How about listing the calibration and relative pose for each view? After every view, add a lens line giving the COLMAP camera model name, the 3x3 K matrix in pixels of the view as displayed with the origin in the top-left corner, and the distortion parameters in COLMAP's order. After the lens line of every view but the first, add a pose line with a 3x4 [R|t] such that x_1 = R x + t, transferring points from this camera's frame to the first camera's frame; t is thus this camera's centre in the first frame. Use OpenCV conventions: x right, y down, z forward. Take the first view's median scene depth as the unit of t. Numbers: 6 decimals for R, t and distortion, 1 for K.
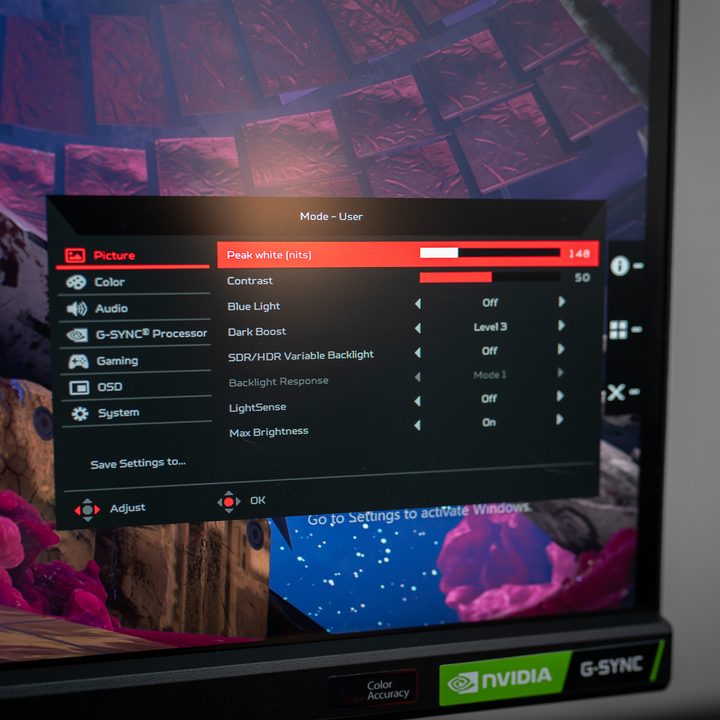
lens RADIAL K [[1013.9, 0, 360.2], [0, 1013.9, 361.0], [0, 0, 1]] dist [-0.013581, 0.000000]
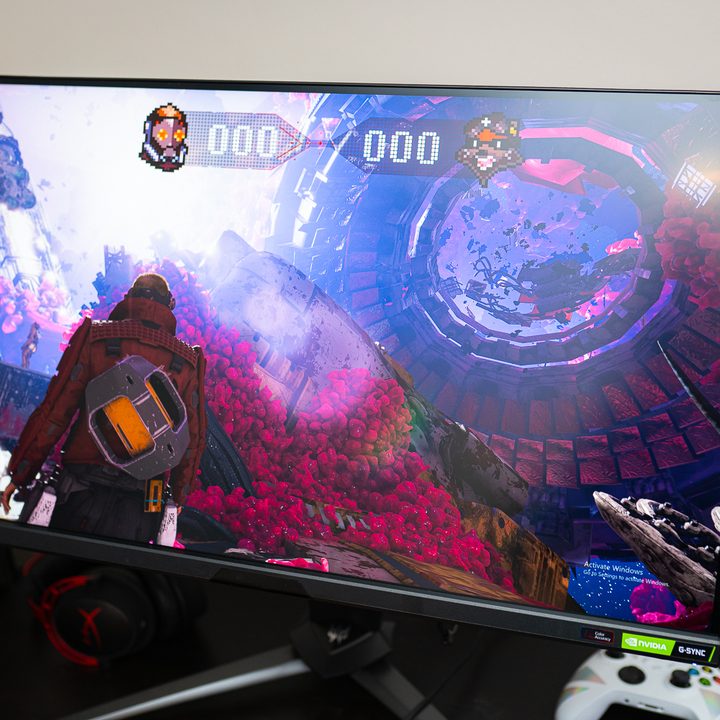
lens RADIAL K [[1013.9, 0, 360.3], [0, 1013.9, 360.2], [0, 0, 1]] dist [-0.013581, 0.000000]
pose [[0.869887, 0.107435, -0.481408, 0.717347], [-0.137861, 0.990051, -0.028161, -0.270161], [0.473594, 0.090864, 0.876044, -1.880477]]
